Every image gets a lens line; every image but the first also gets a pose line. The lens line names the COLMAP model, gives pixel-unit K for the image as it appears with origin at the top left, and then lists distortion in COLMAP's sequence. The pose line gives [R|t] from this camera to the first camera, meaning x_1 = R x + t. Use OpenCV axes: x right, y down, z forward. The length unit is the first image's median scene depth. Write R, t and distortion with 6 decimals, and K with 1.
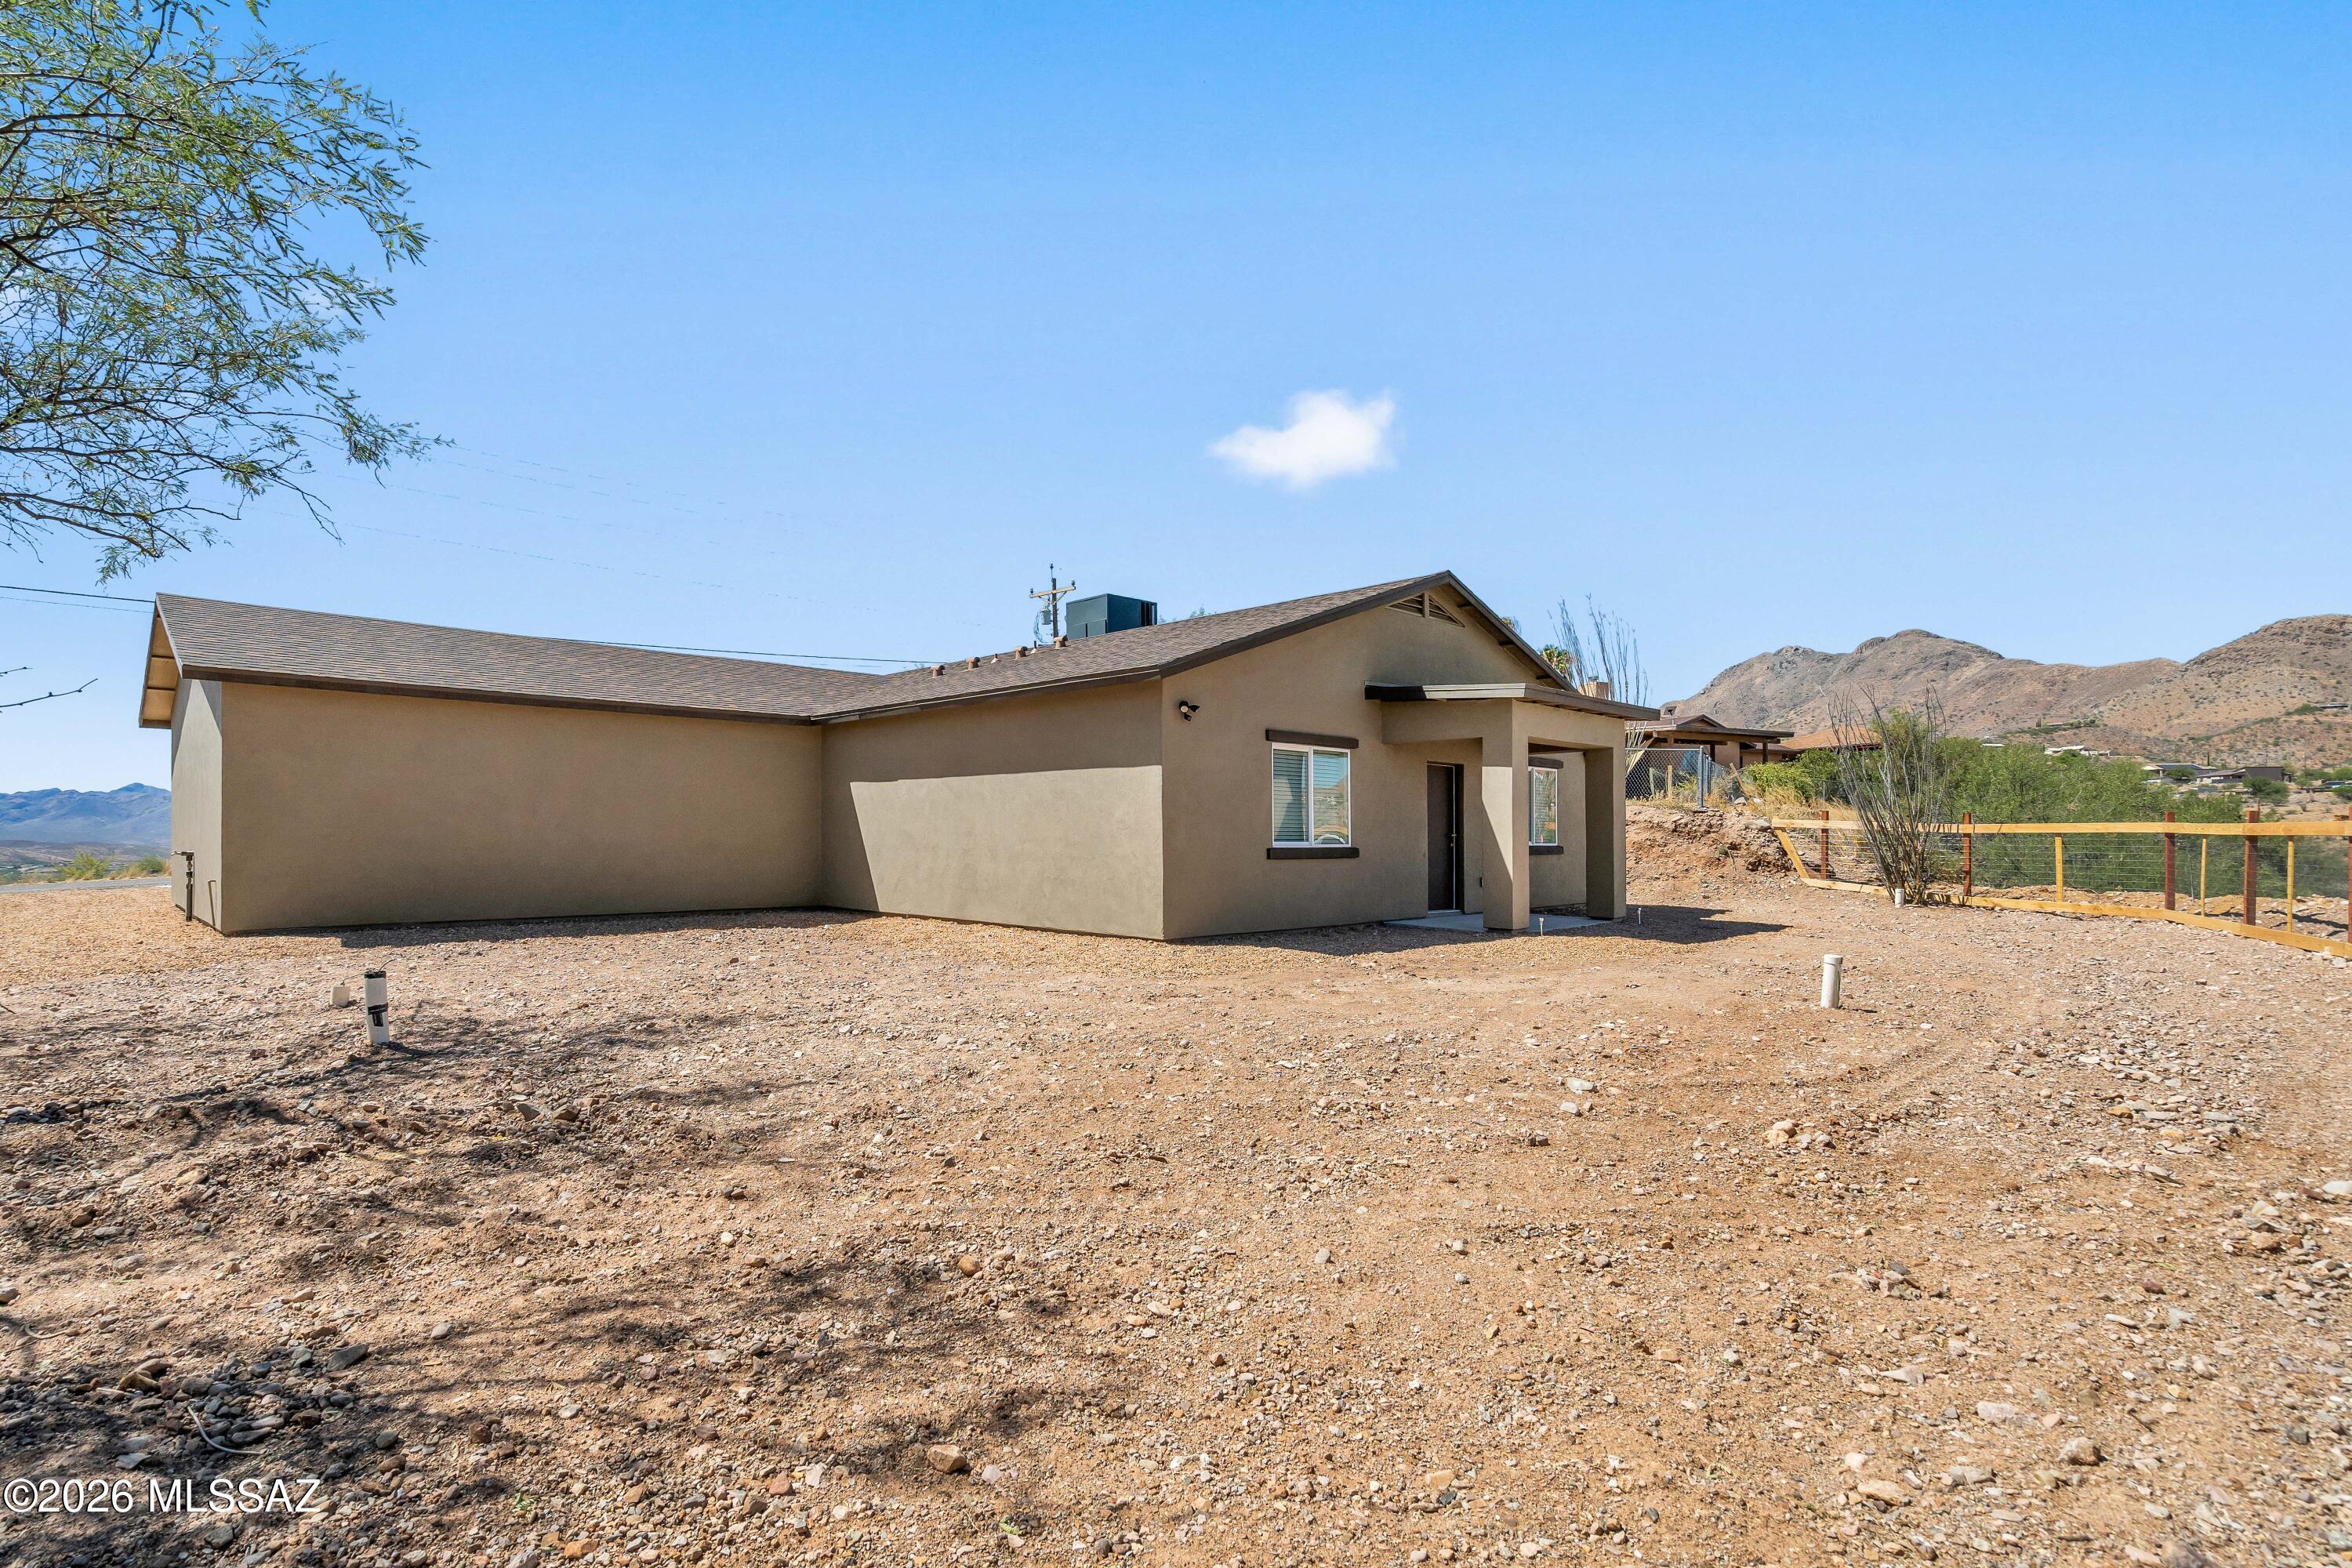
lens RADIAL K [[1138.8, 0, 1156.7], [0, 1138.8, 847.1], [0, 0, 1]] dist [-0.008106, 0.002401]
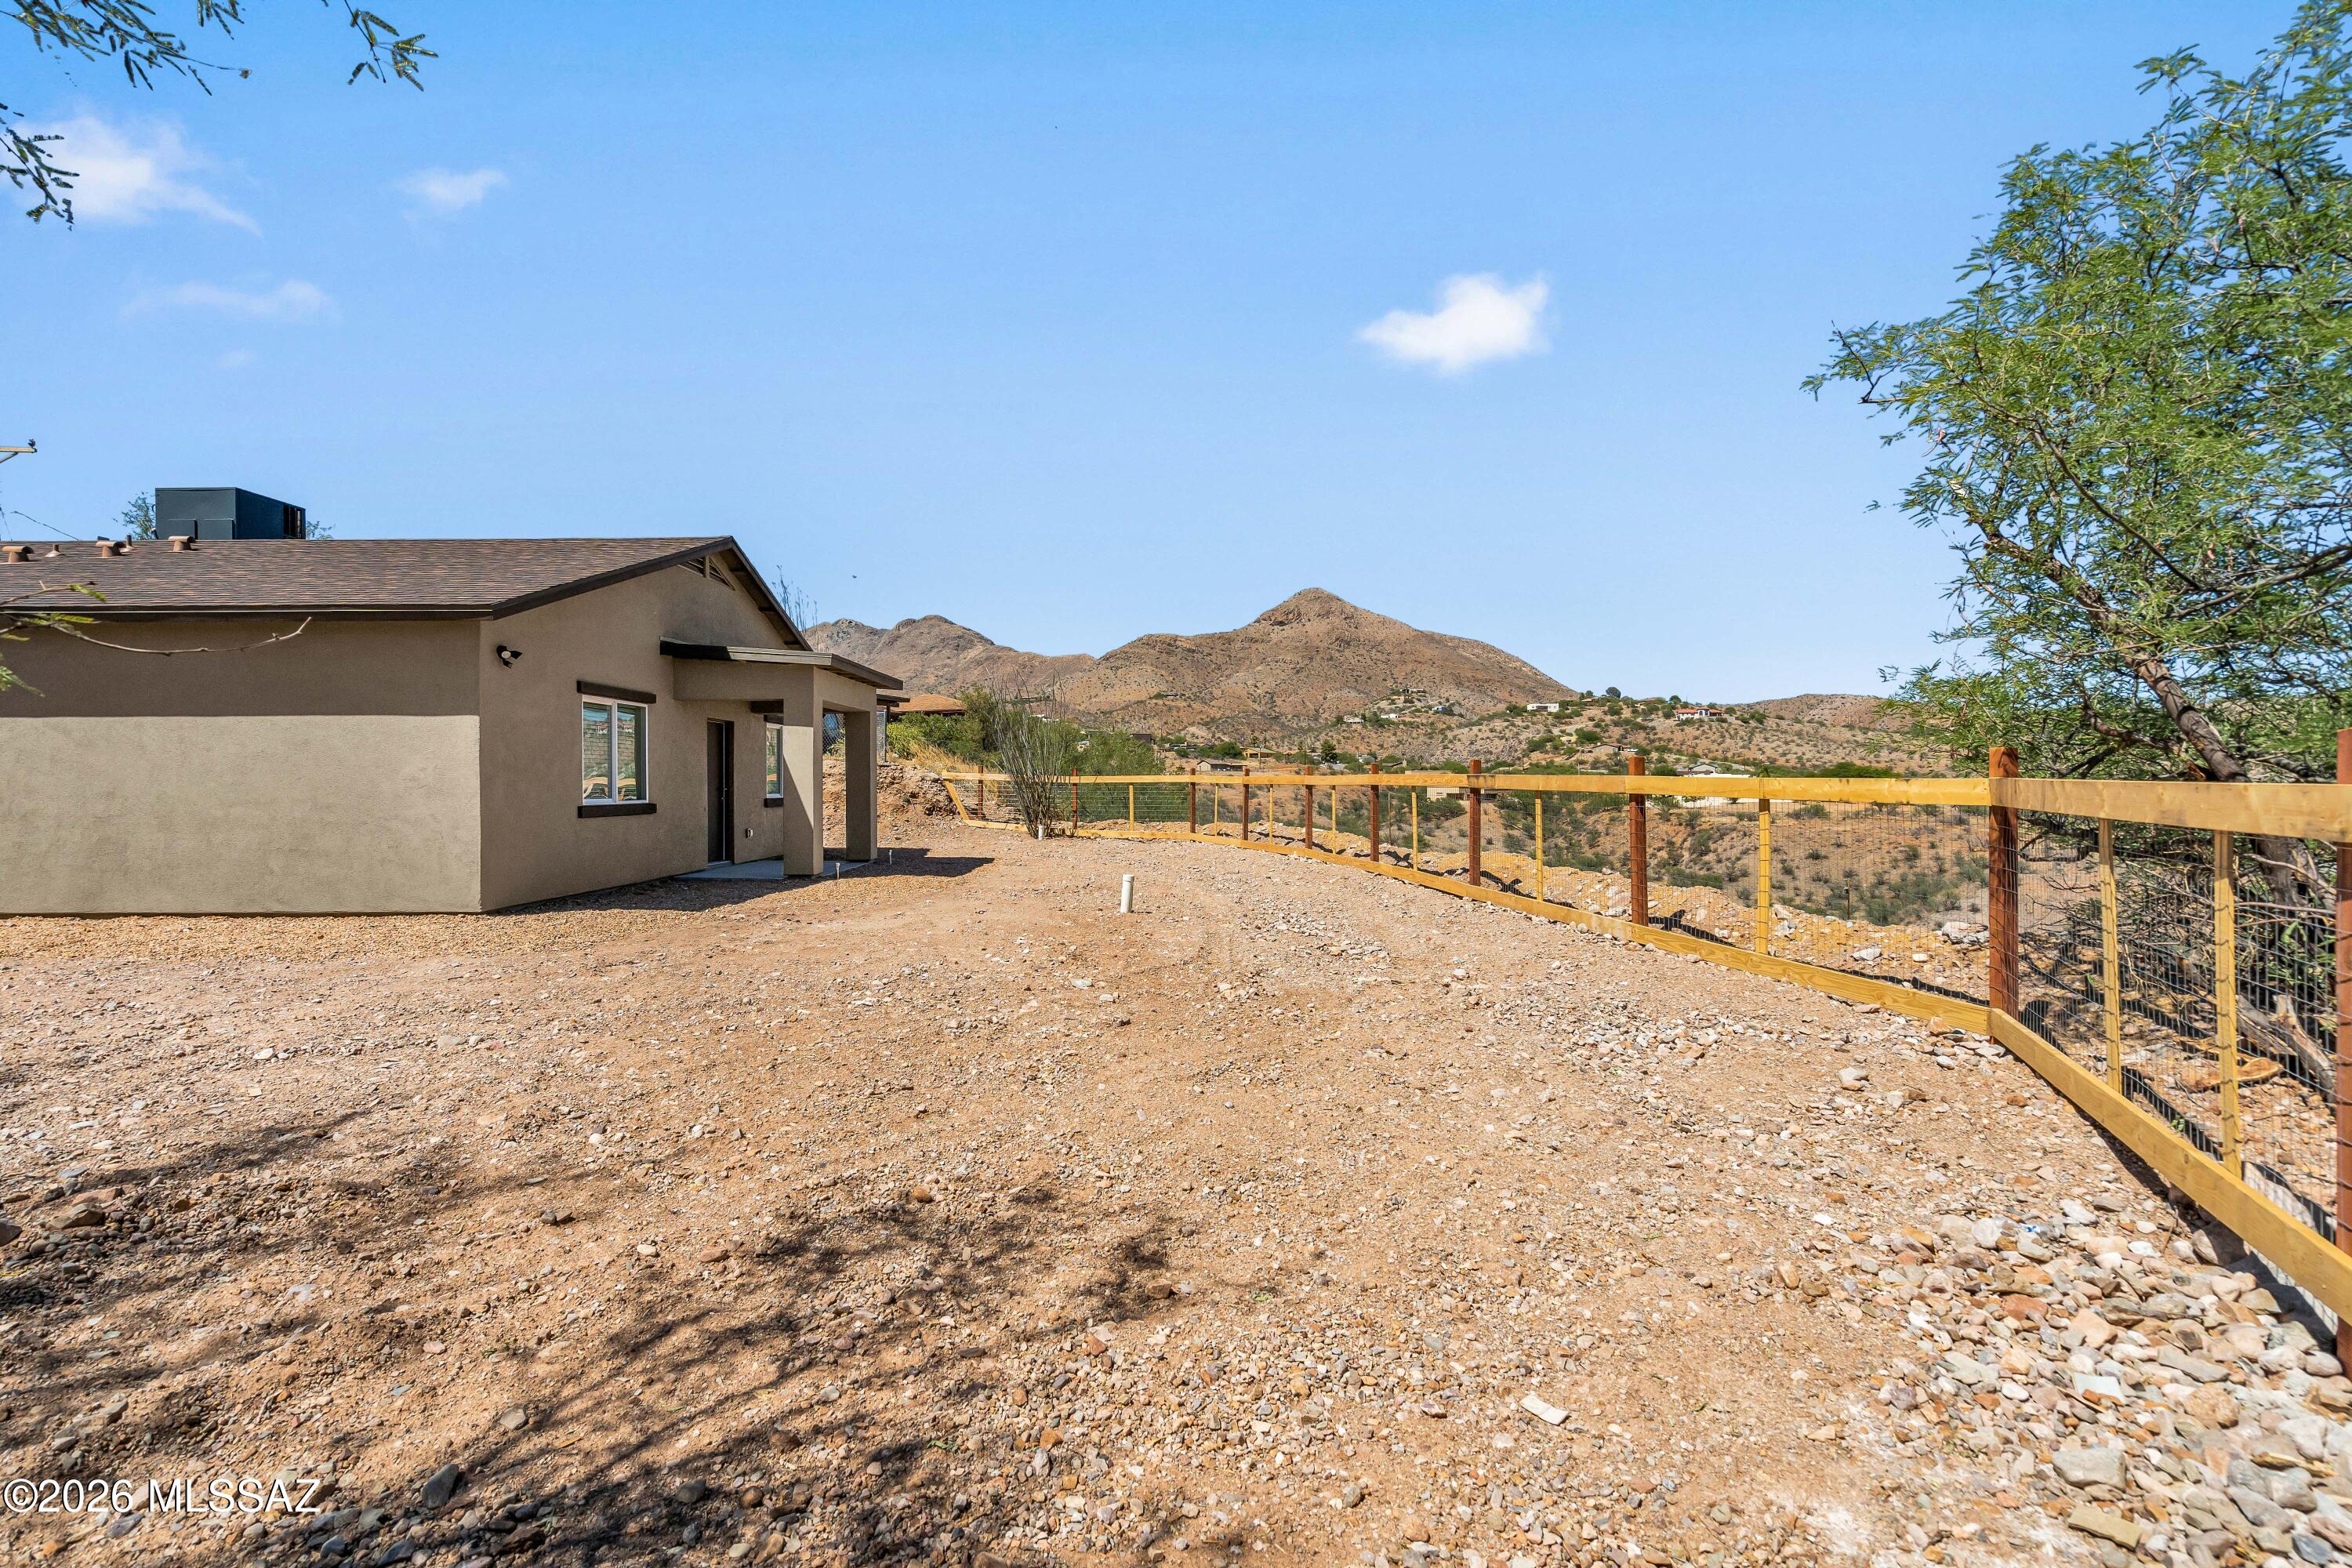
lens RADIAL K [[1084.9, 0, 1170.8], [0, 1084.9, 777.5], [0, 0, 1]] dist [-0.005706, 0.000415]
pose [[0.694239, -0.003901, 0.719734, -0.204447], [0.015687, 0.999830, -0.009711, -0.006421], [-0.719573, 0.018032, 0.694182, 0.023326]]
